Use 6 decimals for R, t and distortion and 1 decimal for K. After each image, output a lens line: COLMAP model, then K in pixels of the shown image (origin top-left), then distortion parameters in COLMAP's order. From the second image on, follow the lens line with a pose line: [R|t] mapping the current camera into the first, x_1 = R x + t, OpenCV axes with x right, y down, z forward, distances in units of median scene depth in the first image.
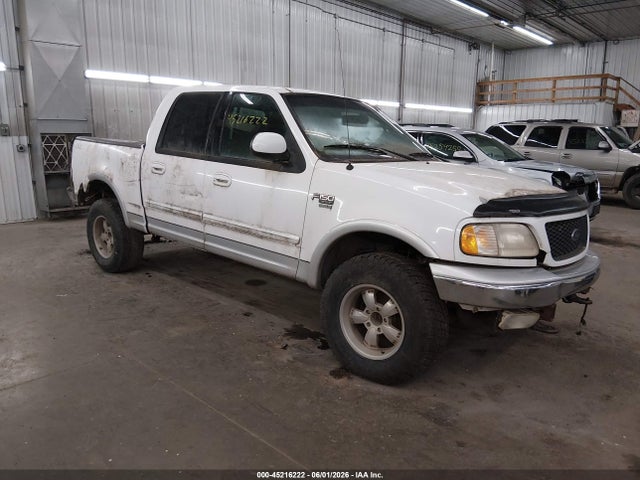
lens RADIAL K [[486.7, 0, 320.0], [0, 486.7, 240.0], [0, 0, 1]] dist [0.110474, -0.167335]
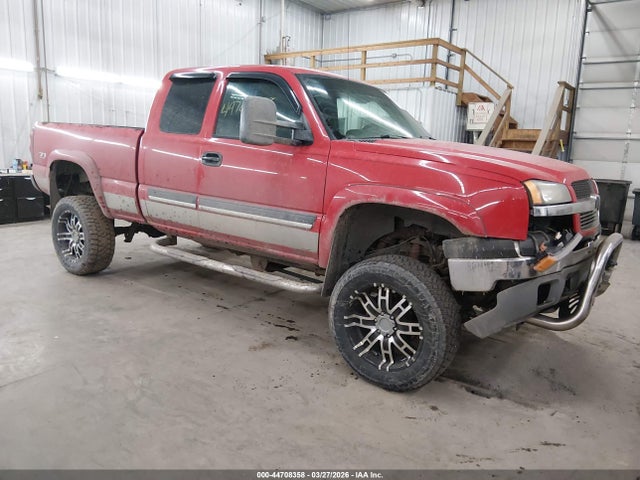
lens RADIAL K [[486.7, 0, 320.0], [0, 486.7, 240.0], [0, 0, 1]] dist [0.110474, -0.167335]
pose [[0.993758, 0.008176, 0.111255, 0.364610], [-0.006495, 0.999859, -0.015463, -0.081045], [-0.111366, 0.014644, 0.993672, 0.416092]]
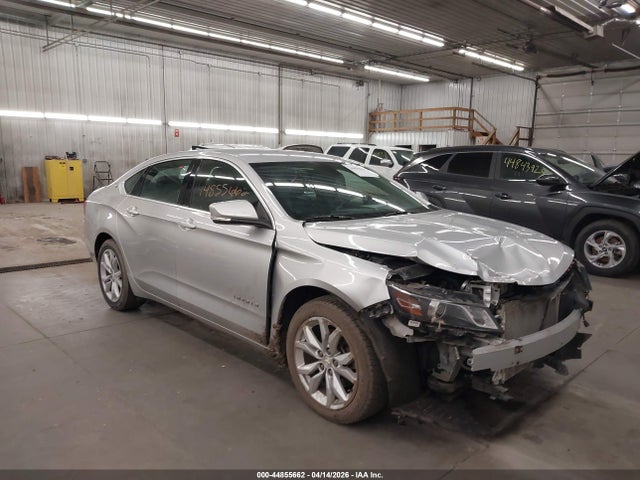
lens RADIAL K [[512.5, 0, 317.9], [0, 512.5, 261.1], [0, 0, 1]] dist [0.004006, 0.005719]
pose [[0.997907, 0.019766, -0.061569, 0.316768], [-0.020584, 0.999708, -0.012681, 0.064477], [0.061300, 0.013922, 0.998022, -0.267225]]
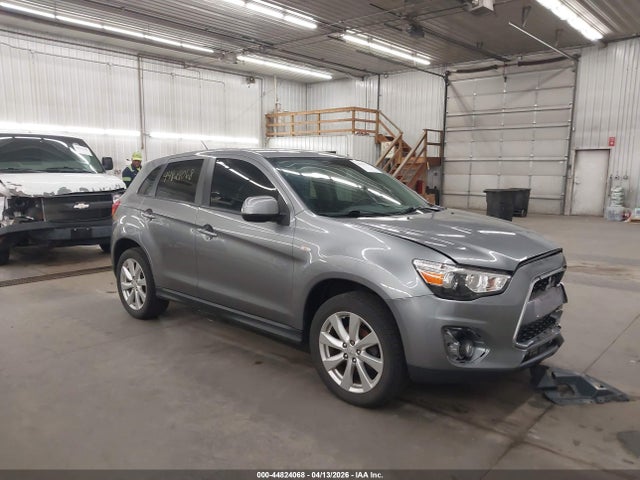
lens RADIAL K [[510.5, 0, 320.8], [0, 510.5, 254.8], [0, 0, 1]] dist [0.012157, 0.002223]
pose [[0.999974, 0.001960, 0.006991, 0.485200], [-0.001669, 0.999140, -0.041437, 0.020201], [-0.007067, 0.041425, 0.999117, -0.061551]]
